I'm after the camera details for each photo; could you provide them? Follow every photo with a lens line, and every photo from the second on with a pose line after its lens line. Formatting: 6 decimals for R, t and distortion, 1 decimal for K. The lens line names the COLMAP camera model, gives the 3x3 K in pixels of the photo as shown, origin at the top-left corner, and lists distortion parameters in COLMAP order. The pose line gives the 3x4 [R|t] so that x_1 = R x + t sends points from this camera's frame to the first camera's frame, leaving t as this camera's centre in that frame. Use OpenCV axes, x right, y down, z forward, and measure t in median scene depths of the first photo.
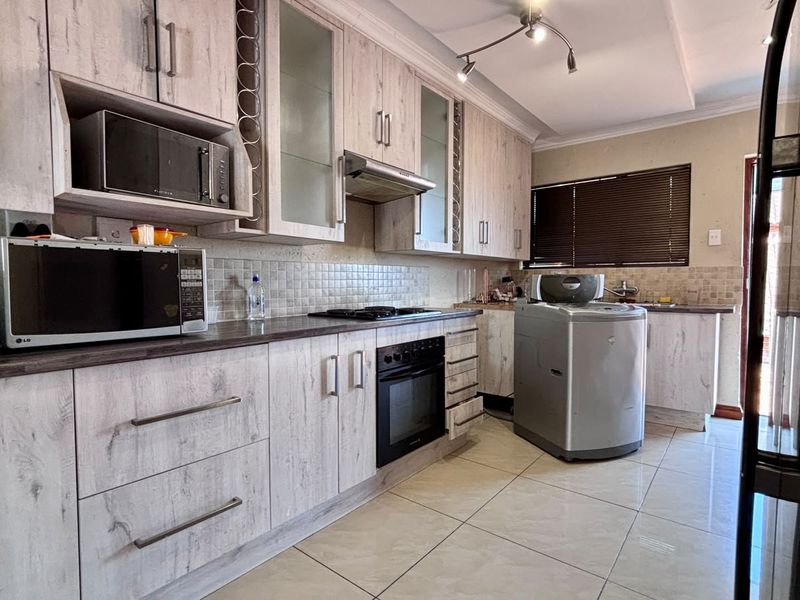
lens RADIAL K [[428.7, 0, 402.7], [0, 428.7, 302.6], [0, 0, 1]] dist [-0.000555, -0.005996]
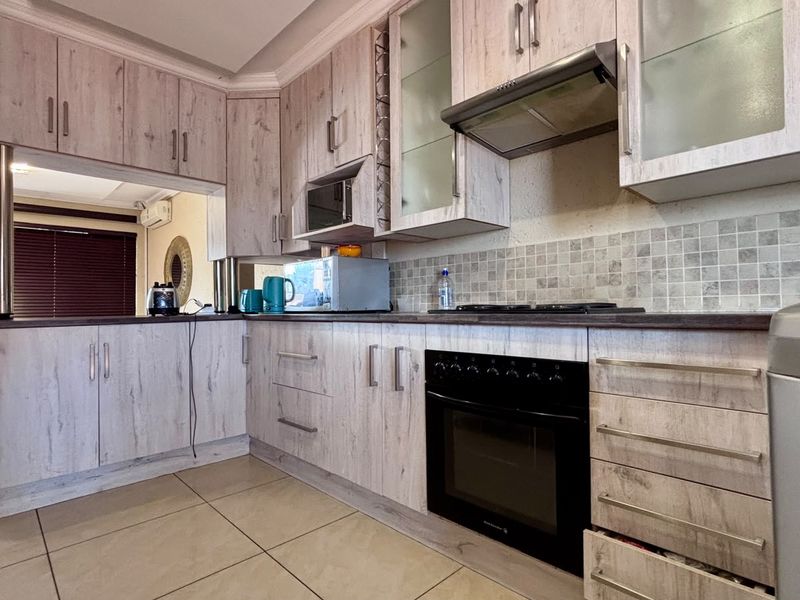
lens RADIAL K [[428.7, 0, 402.8], [0, 428.7, 299.6], [0, 0, 1]] dist [-0.000555, -0.005996]
pose [[-0.115376, -0.012250, -0.993246, 0.677438], [-0.040378, 0.999155, -0.007633, 0.022422], [0.992501, 0.039225, -0.115773, 0.990265]]
